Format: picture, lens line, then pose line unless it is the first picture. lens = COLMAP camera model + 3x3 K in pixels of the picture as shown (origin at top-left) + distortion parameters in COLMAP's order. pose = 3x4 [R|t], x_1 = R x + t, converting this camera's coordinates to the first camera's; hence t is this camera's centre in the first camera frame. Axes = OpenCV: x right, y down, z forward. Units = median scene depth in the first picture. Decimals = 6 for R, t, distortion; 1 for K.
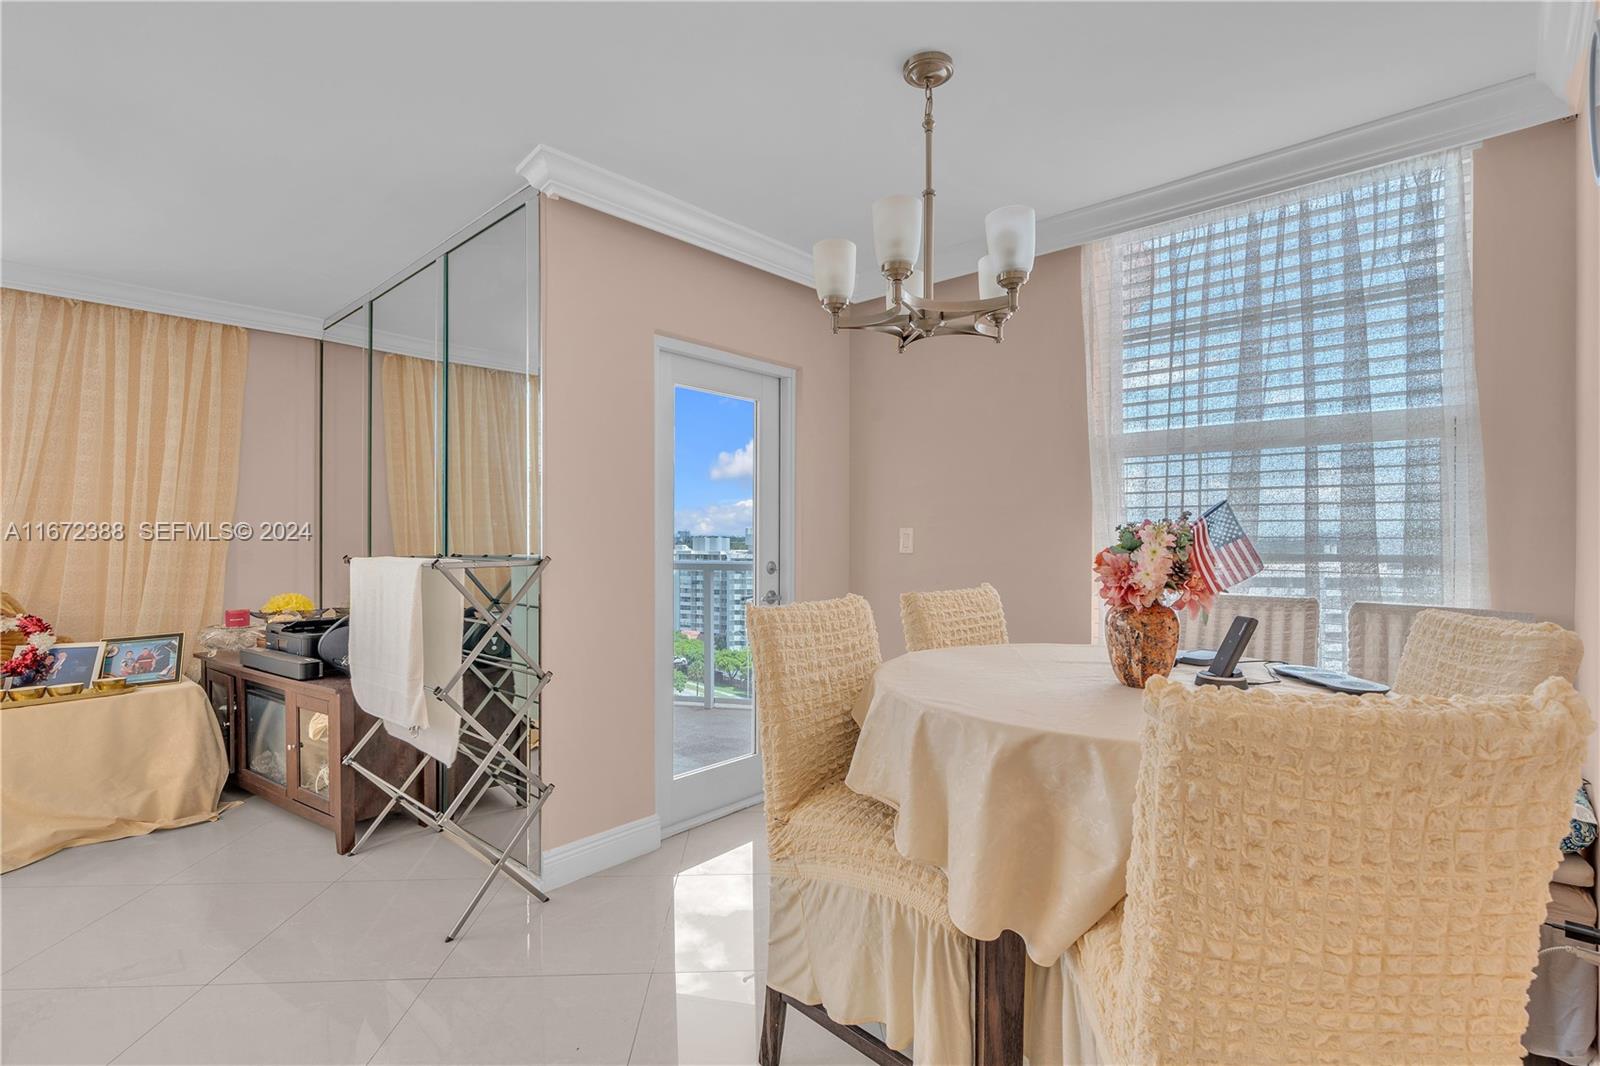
lens RADIAL K [[724.0, 0, 804.8], [0, 724.0, 537.3], [0, 0, 1]] dist [0.003550, 0.001231]
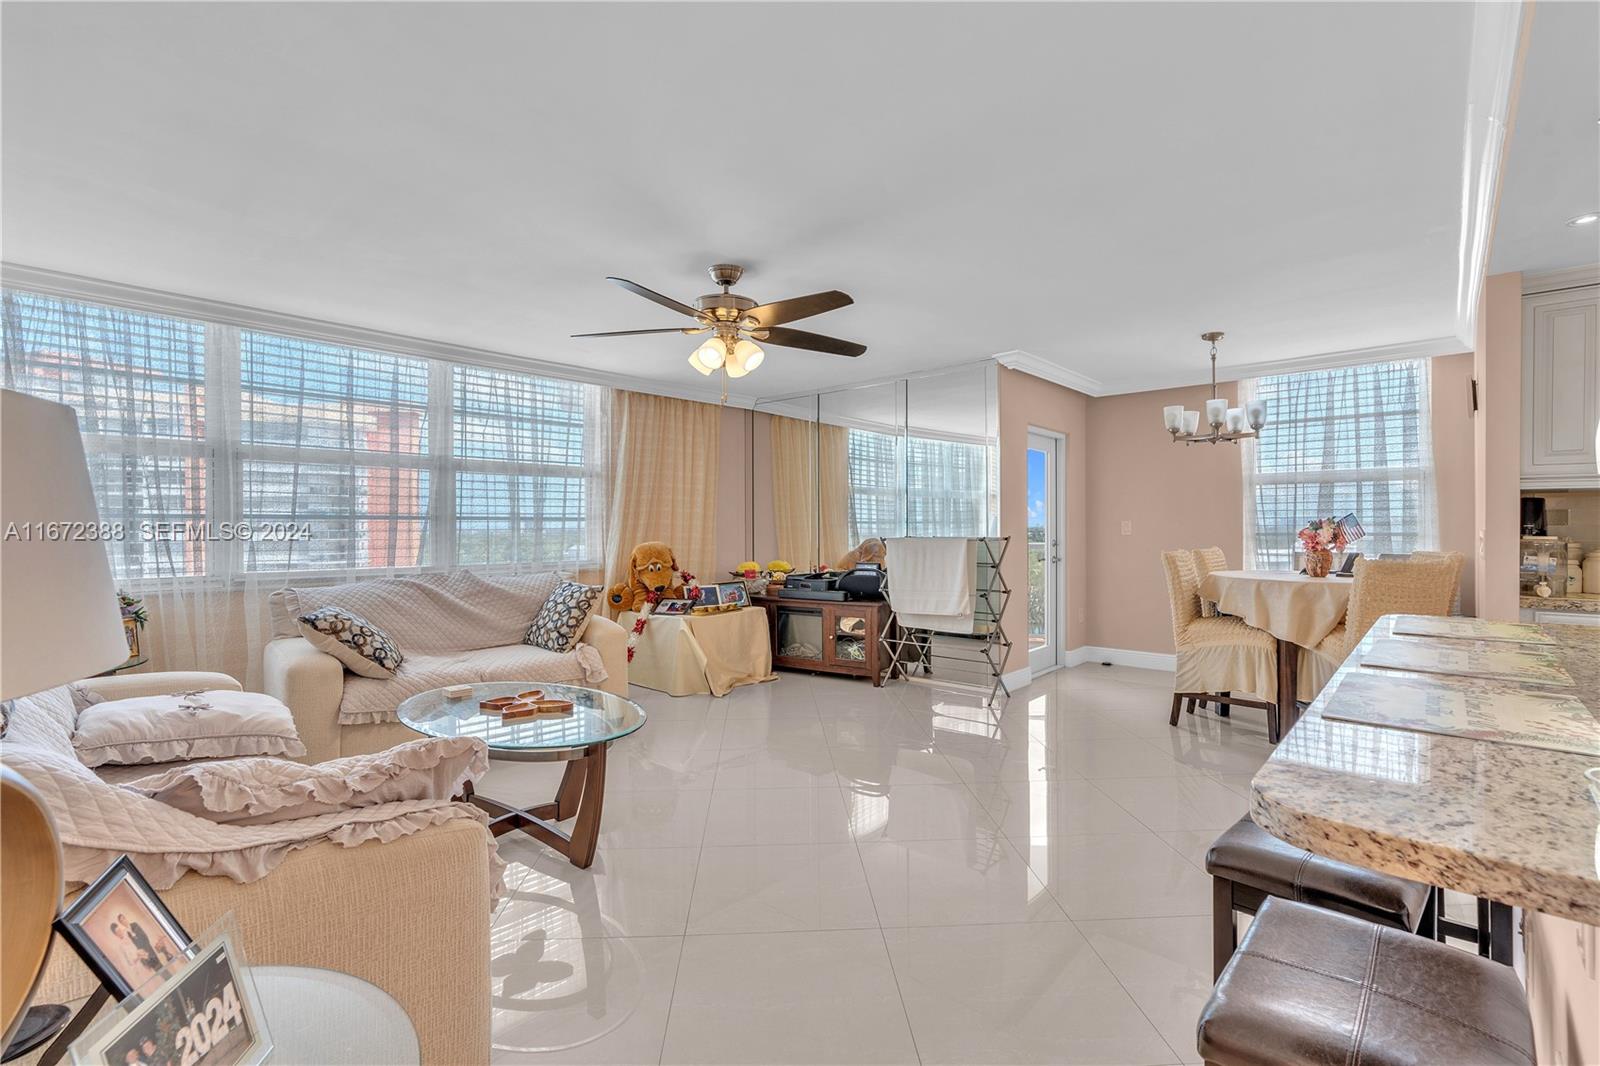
lens RADIAL K [[724.0, 0, 806.1], [0, 724.0, 529.2], [0, 0, 1]] dist [0.003550, 0.001231]
pose [[0.999550, -0.006625, 0.029246, -1.018719], [0.006565, 0.999976, 0.002155, -0.002195], [-0.029260, -0.001962, 0.999570, -1.118284]]
